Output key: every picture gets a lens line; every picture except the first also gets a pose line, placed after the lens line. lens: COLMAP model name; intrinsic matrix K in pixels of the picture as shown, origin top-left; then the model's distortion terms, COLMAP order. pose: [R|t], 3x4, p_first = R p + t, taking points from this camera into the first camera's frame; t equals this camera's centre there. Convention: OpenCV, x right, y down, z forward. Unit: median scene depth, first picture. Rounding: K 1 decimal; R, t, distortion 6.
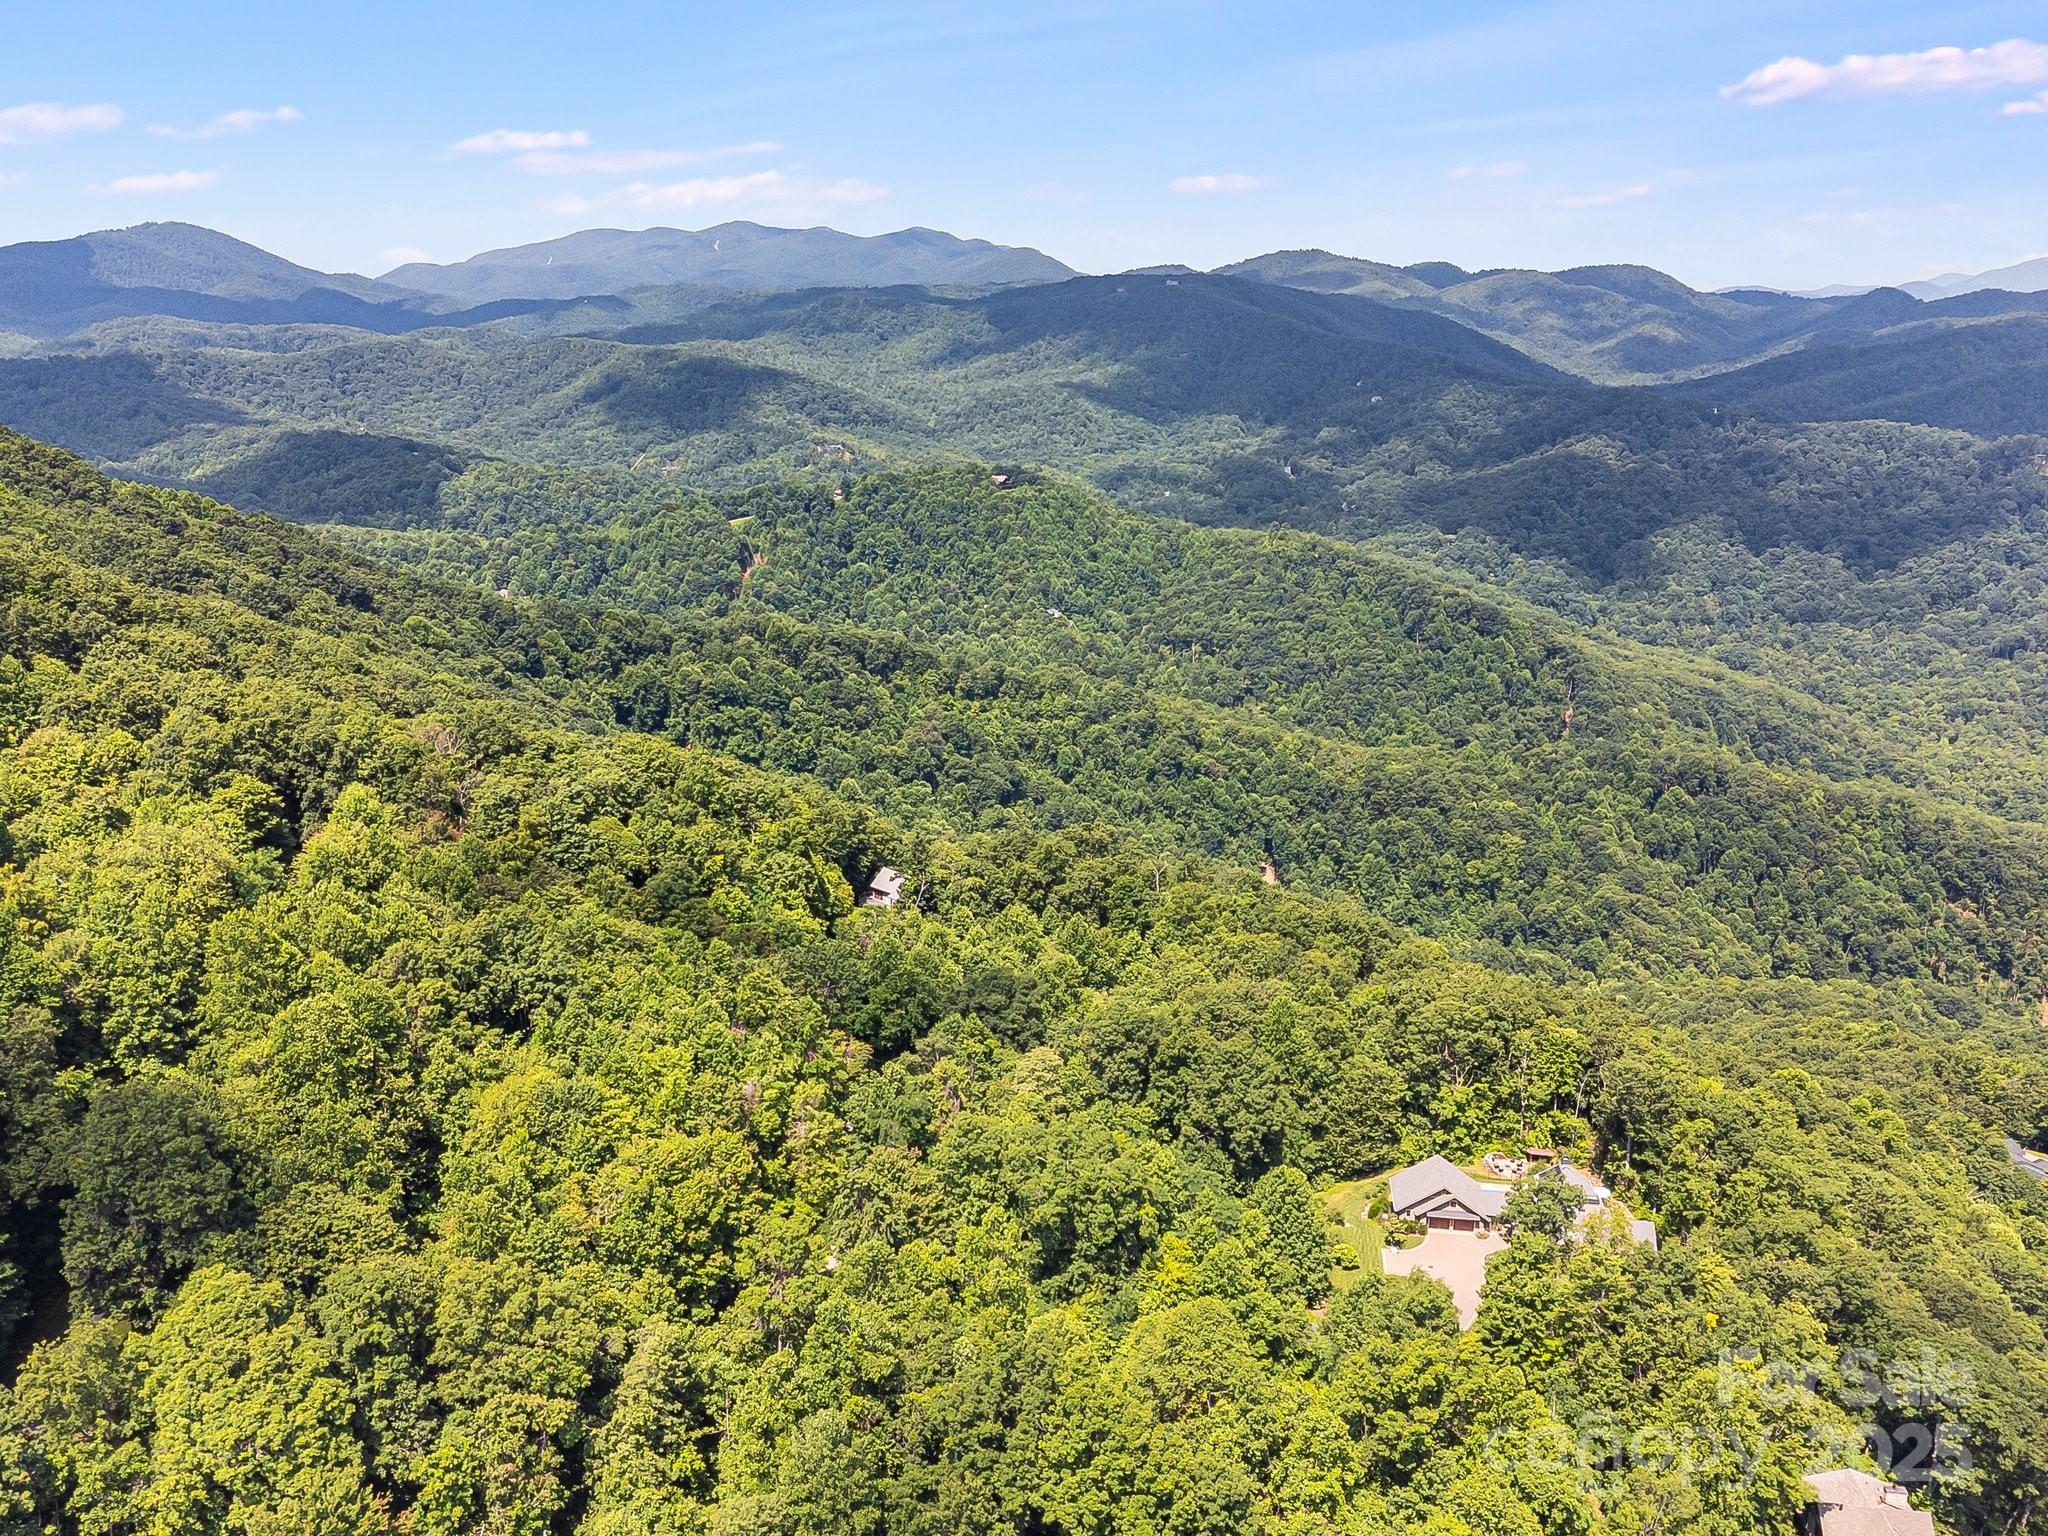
lens RADIAL K [[1679.1, 0, 1015.6], [0, 1679.1, 765.5], [0, 0, 1]] dist [0.060822, -0.107826]
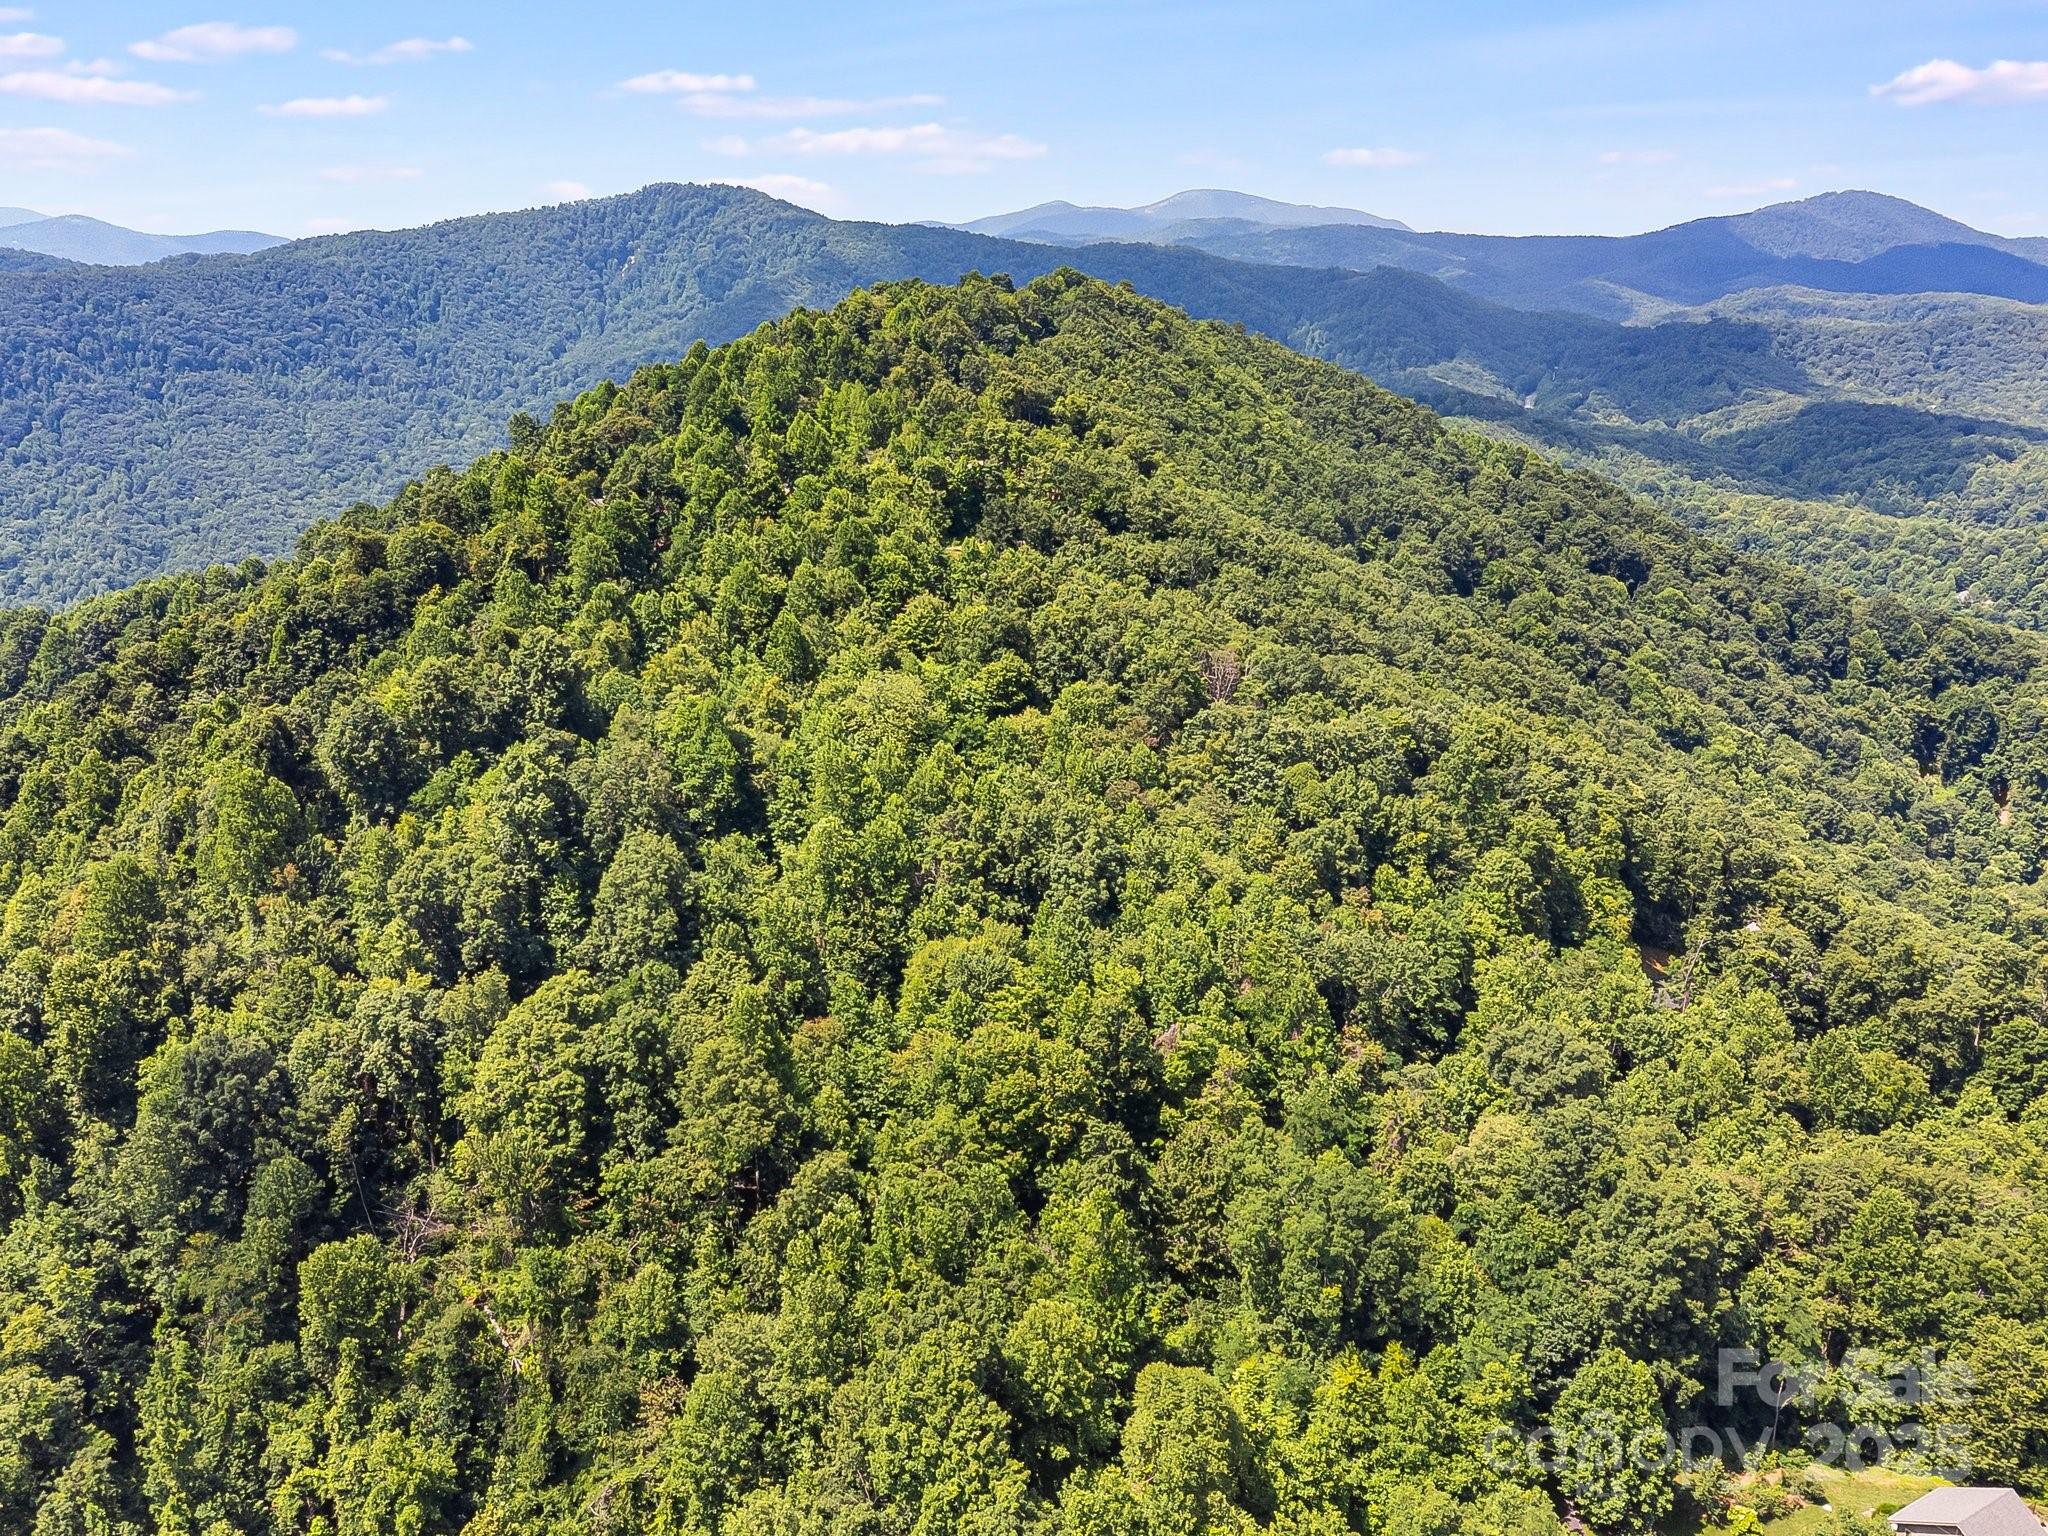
lens RADIAL K [[1730.8, 0, 1024.0], [0, 1730.8, 768.0], [0, 0, 1]] dist [0.063404, -0.080128]
pose [[0.636386, 0.207385, -0.742970, 0.425336], [-0.200865, 0.974505, 0.099964, -0.036658], [0.744759, 0.085621, 0.661818, 0.204734]]
